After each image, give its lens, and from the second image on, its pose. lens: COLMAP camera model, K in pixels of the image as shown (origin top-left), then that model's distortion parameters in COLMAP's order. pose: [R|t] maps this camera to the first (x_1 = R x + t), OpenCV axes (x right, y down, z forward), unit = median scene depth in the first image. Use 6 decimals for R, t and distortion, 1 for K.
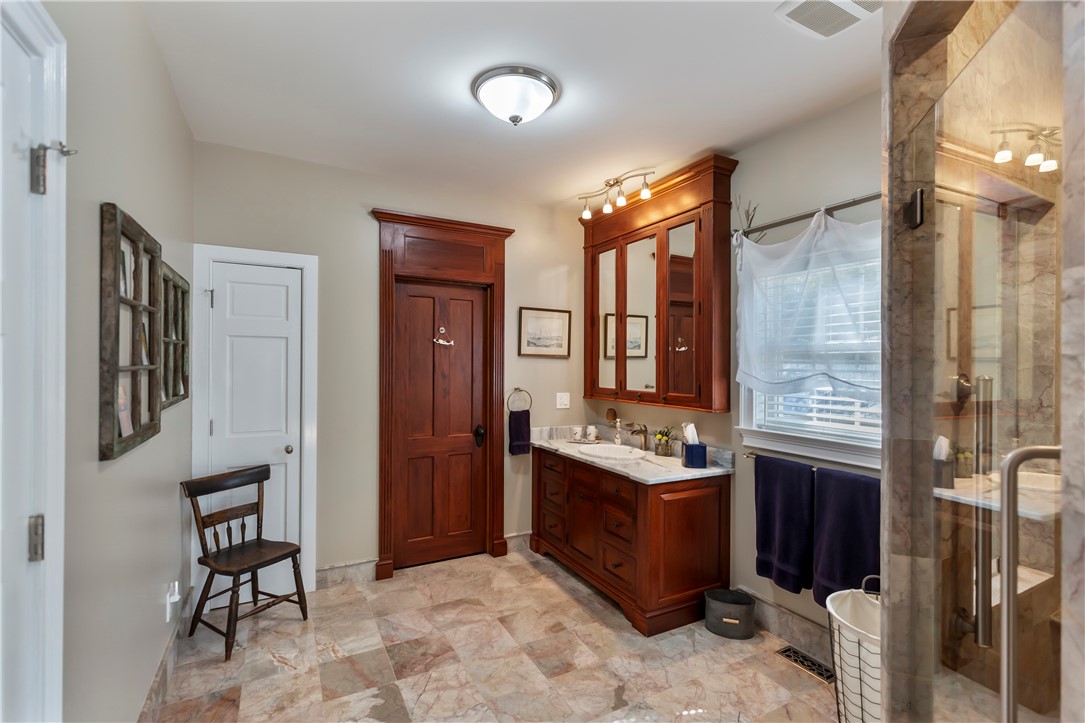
lens RADIAL K [[488.0, 0, 542.8], [0, 488.0, 362.3], [0, 0, 1]] dist [-0.003841, -0.000336]
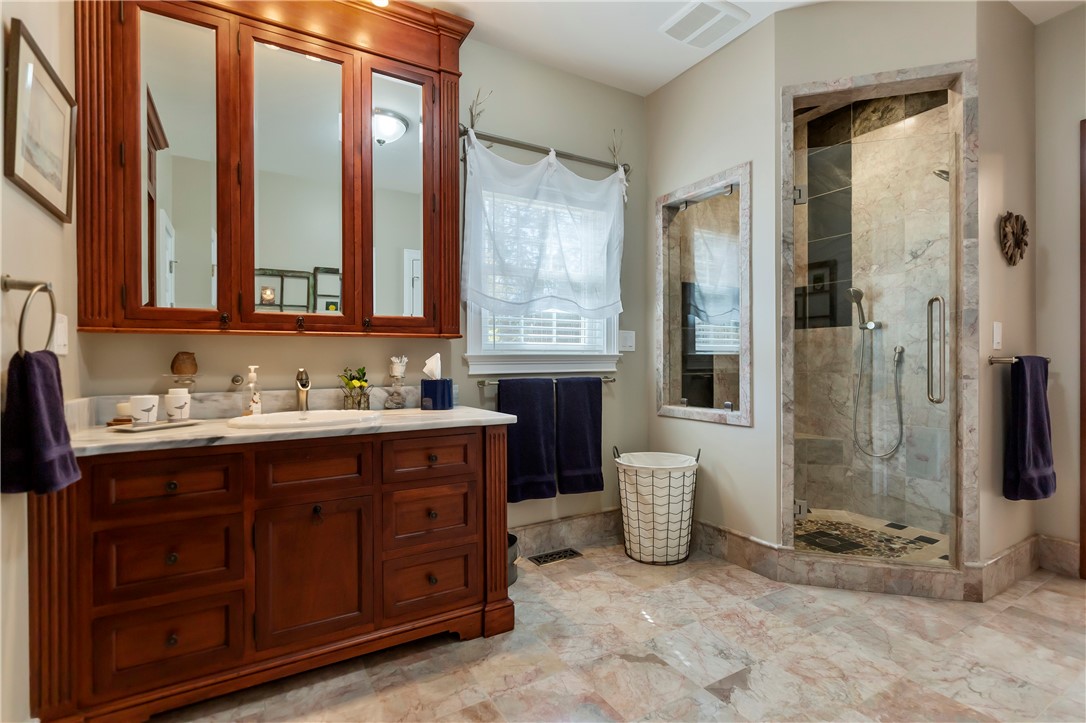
lens RADIAL K [[519.1, 0, 544.1], [0, 519.1, 357.7], [0, 0, 1]] dist [0.000827, 0.000090]
pose [[-0.047077, -0.010933, 0.998831, -0.600342], [-0.000312, 0.999940, 0.010930, 0.146223], [-0.998891, 0.000203, -0.047077, 1.030971]]
